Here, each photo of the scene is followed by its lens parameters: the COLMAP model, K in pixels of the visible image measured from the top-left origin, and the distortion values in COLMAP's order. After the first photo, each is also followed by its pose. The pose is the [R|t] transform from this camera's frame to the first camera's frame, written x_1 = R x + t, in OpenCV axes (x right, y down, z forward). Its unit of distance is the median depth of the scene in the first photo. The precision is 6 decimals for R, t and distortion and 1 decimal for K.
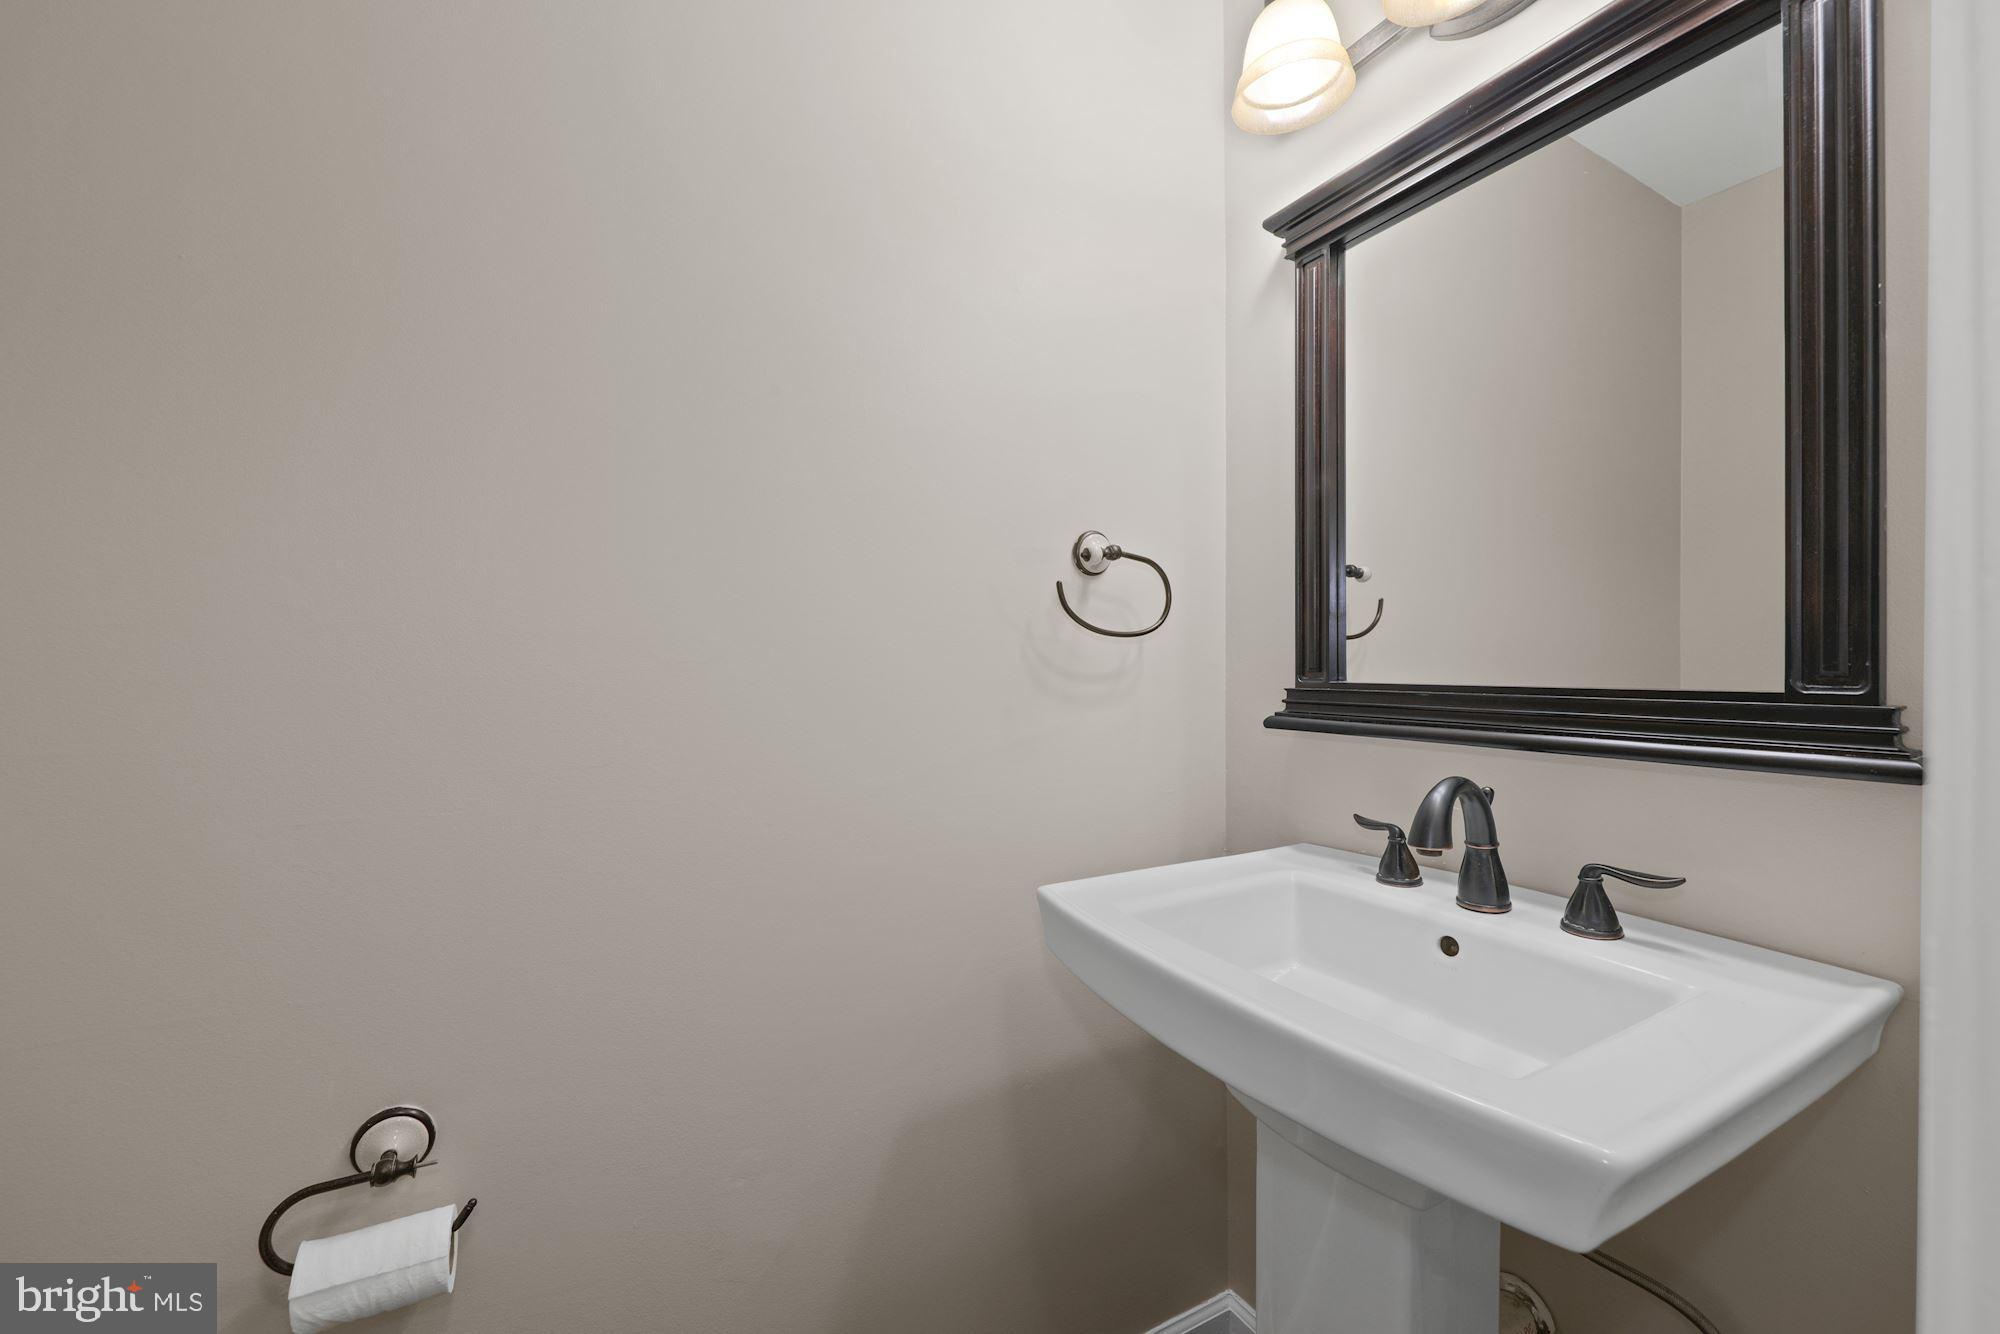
lens RADIAL K [[808.9, 0, 993.4], [0, 808.9, 667.9], [0, 0, 1]] dist [0.005939, -0.001172]
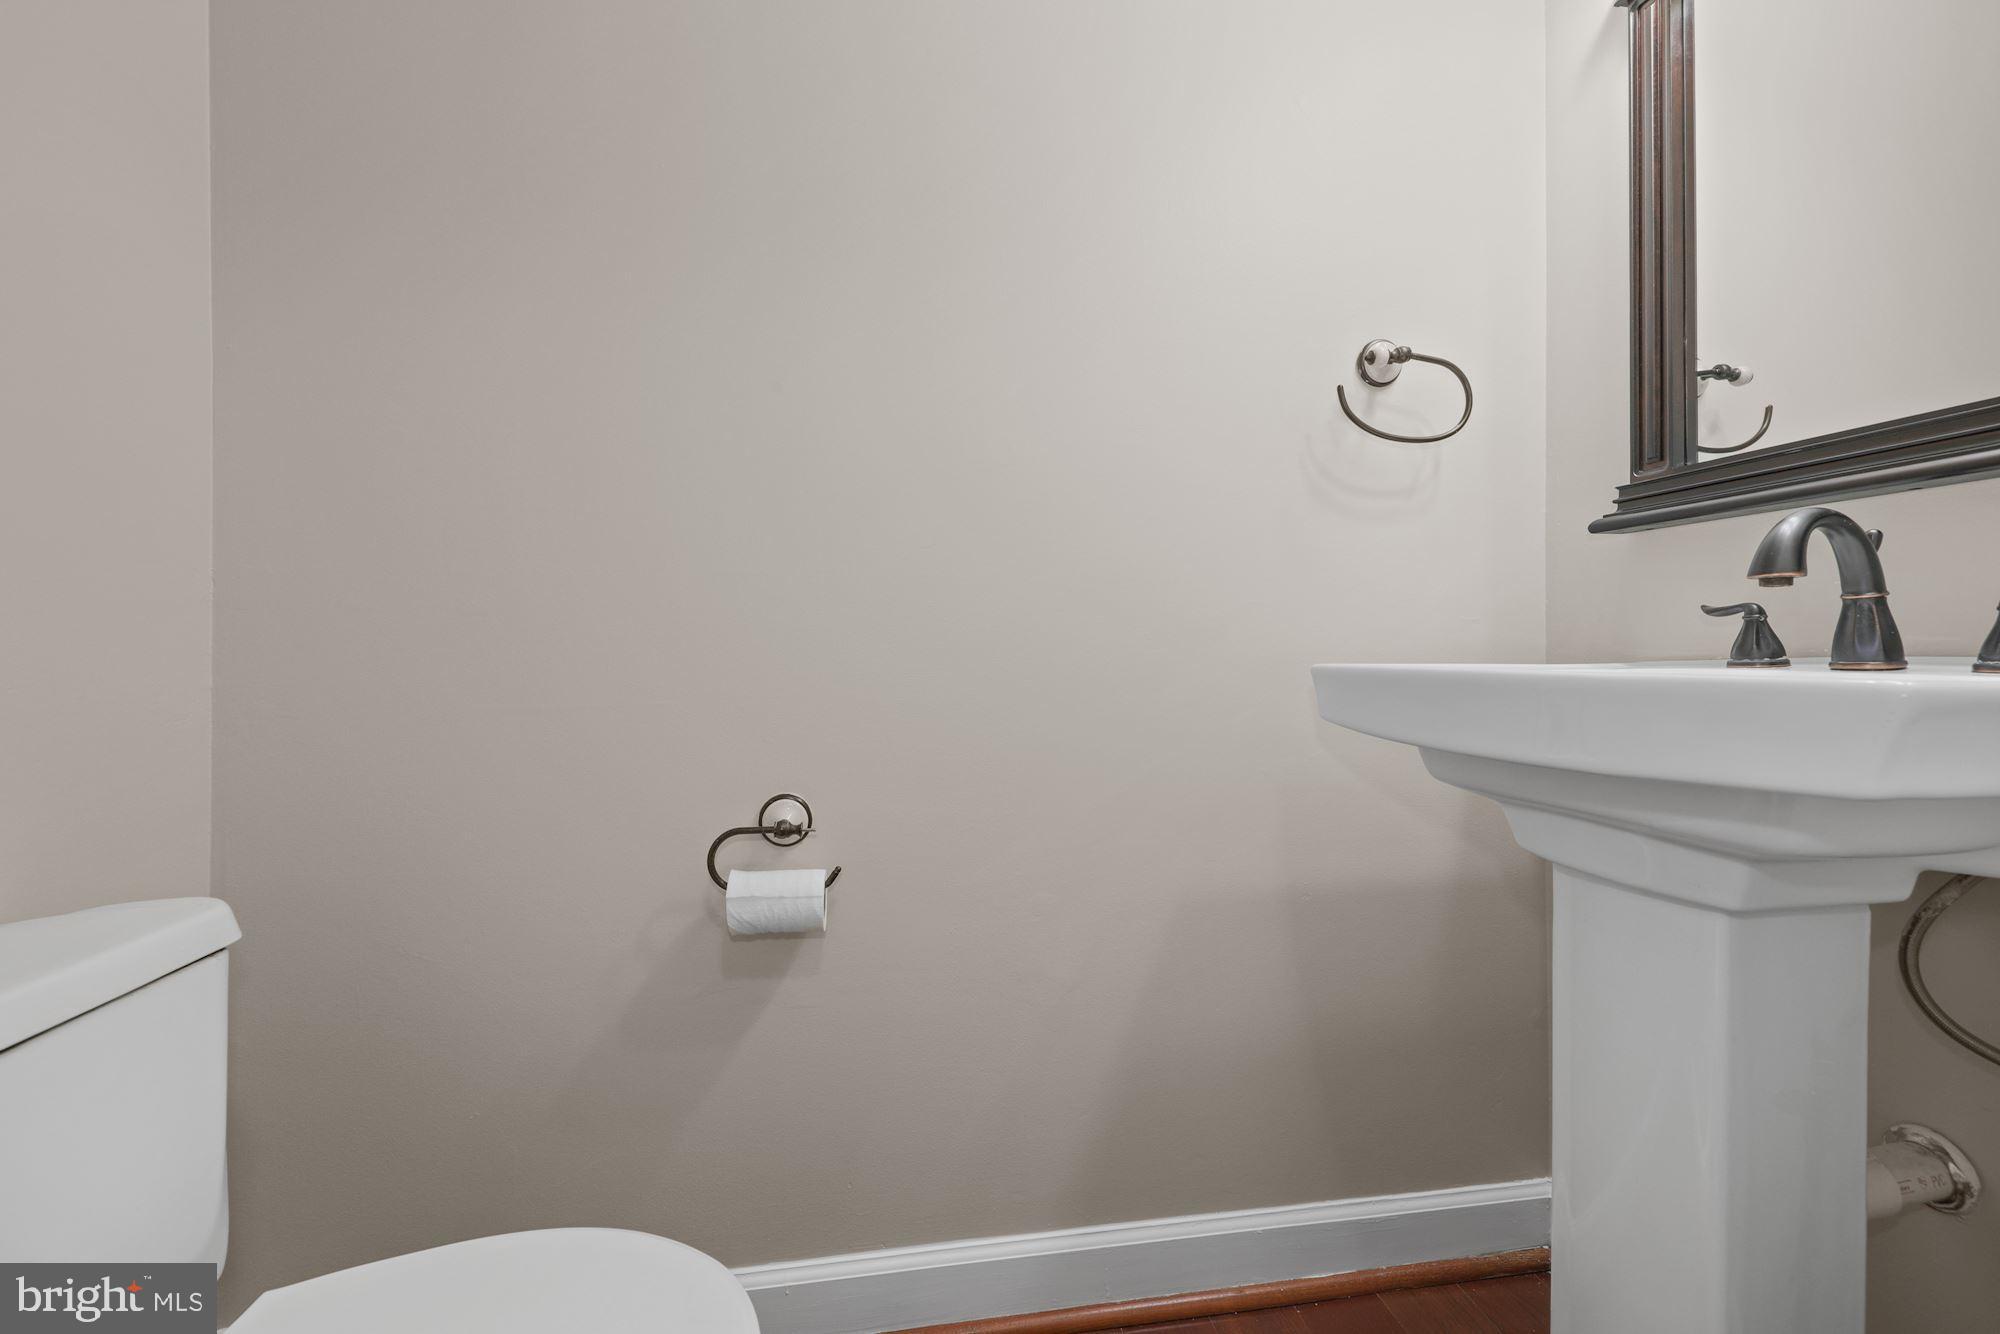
lens RADIAL K [[857.5, 0, 991.9], [0, 857.5, 660.4], [0, 0, 1]] dist [0.011432, -0.005694]
pose [[0.940634, -0.004193, -0.339396, 0.035147], [0.004627, 0.999989, 0.000469, 0.222315], [0.339390, -0.002011, 0.940644, -0.133723]]
